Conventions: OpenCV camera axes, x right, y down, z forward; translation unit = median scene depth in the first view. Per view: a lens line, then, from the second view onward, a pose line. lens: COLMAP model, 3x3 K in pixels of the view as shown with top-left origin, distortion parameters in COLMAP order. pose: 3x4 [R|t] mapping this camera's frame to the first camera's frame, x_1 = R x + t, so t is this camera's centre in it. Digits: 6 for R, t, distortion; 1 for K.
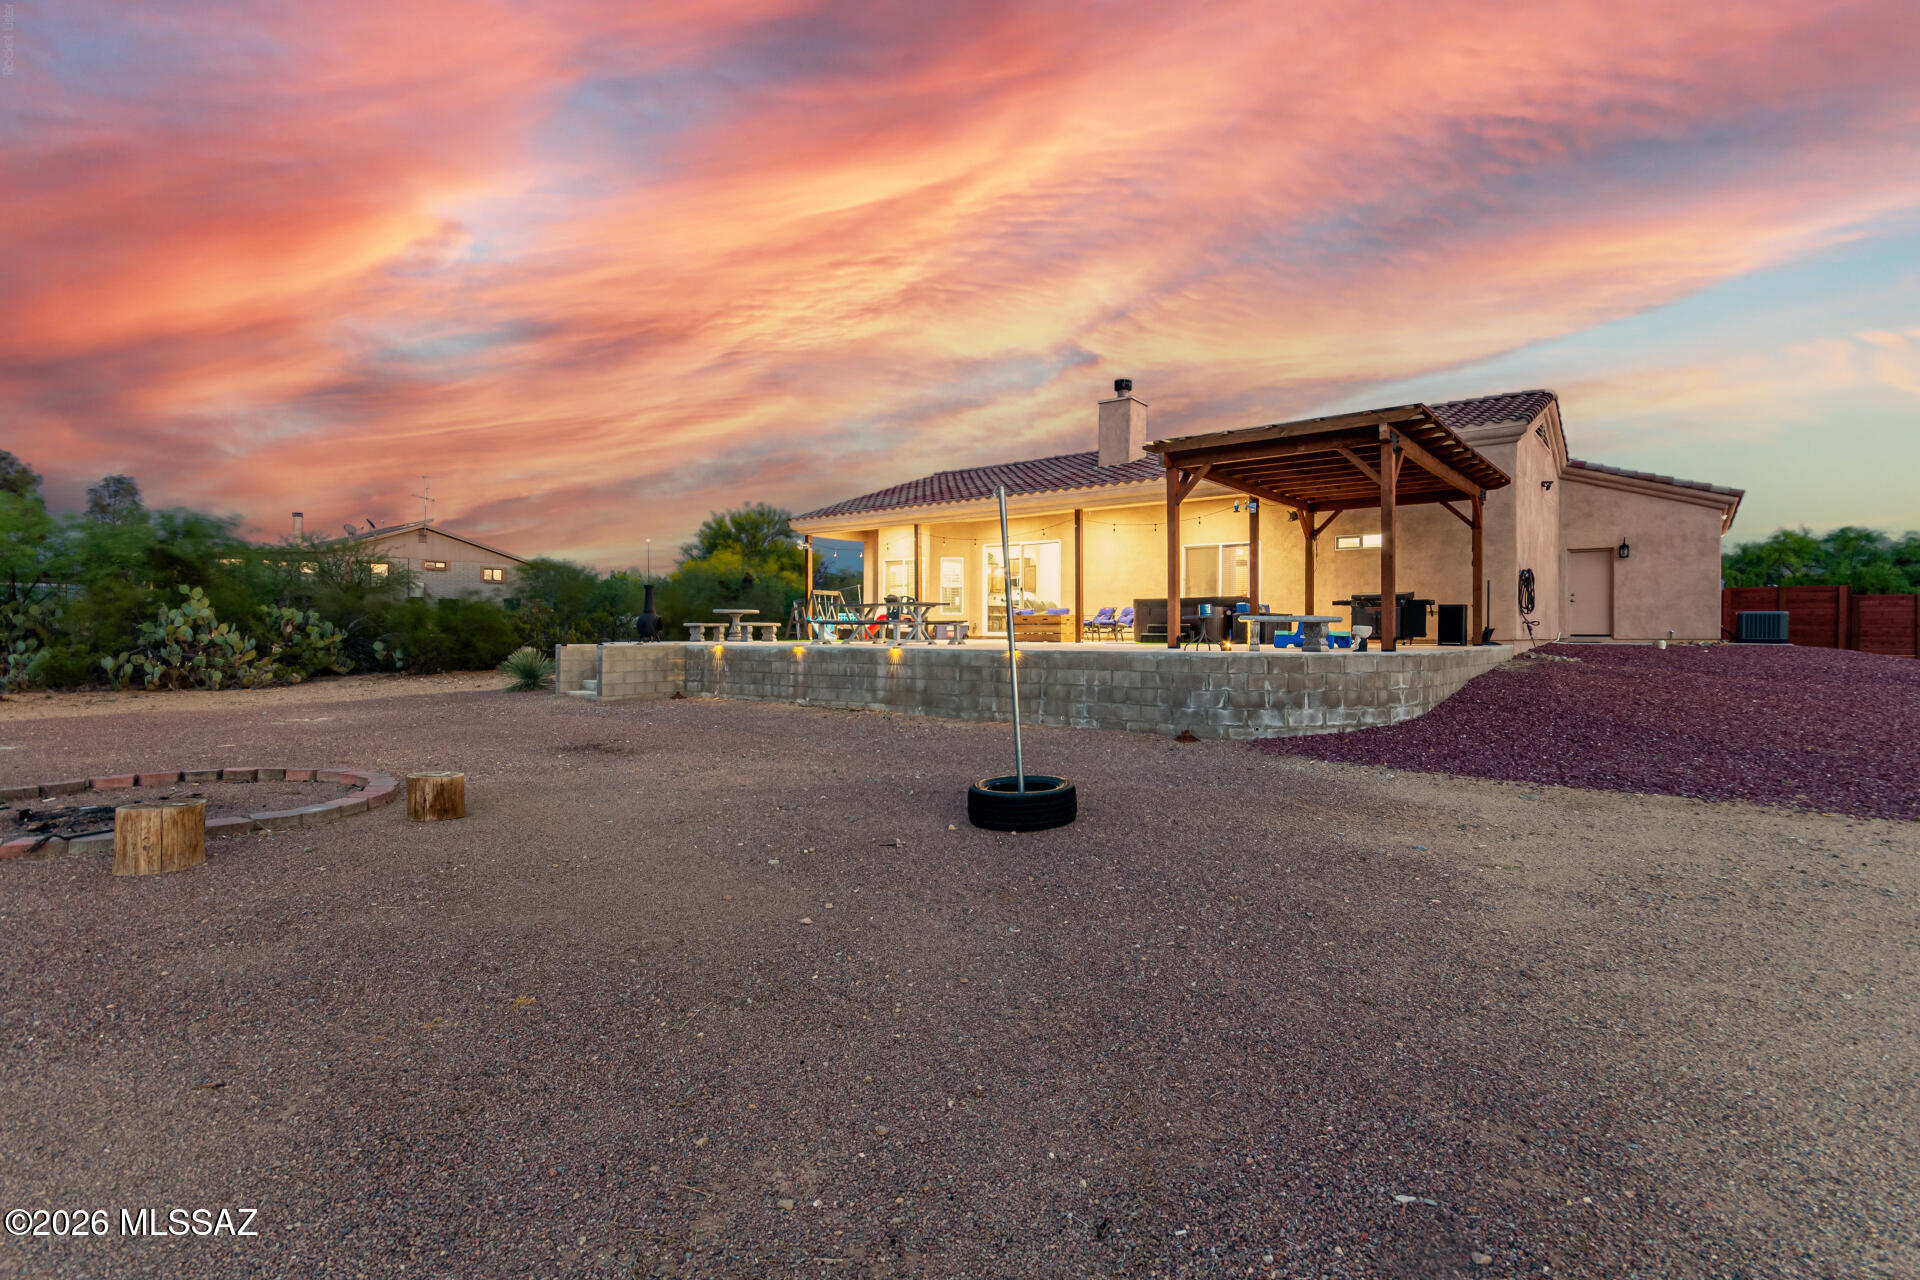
lens RADIAL K [[940.7, 0, 960.0], [0, 940.7, 640.0], [0, 0, 1]] dist [-0.000992, -0.000221]
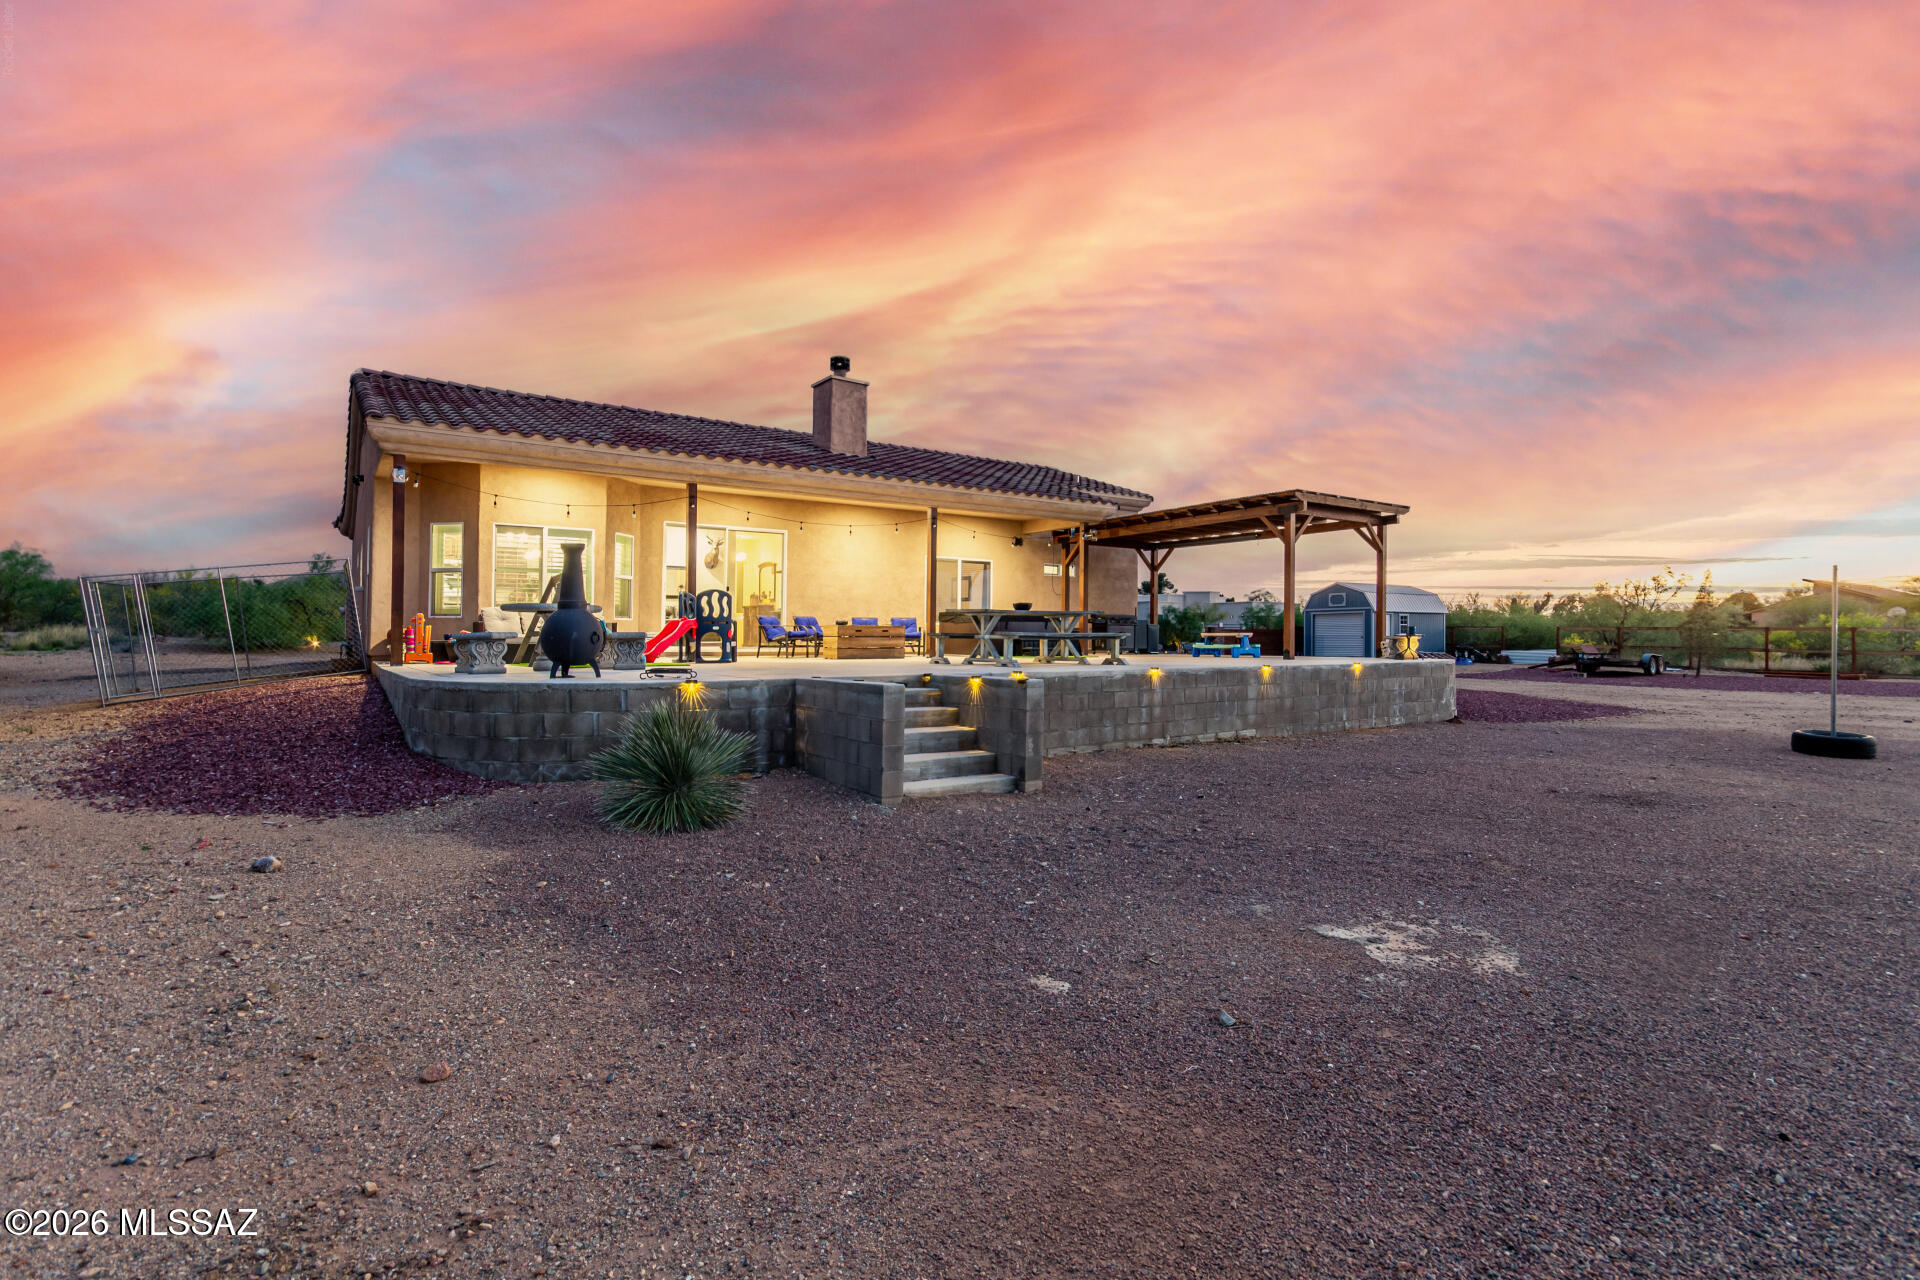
lens RADIAL K [[940.7, 0, 960.0], [0, 940.7, 640.0], [0, 0, 1]] dist [-0.000992, -0.000221]
pose [[0.248281, -0.001354, 0.968687, -0.630620], [0.008822, 0.999961, -0.000863, -0.011110], [-0.968648, 0.008760, 0.248284, 0.652928]]
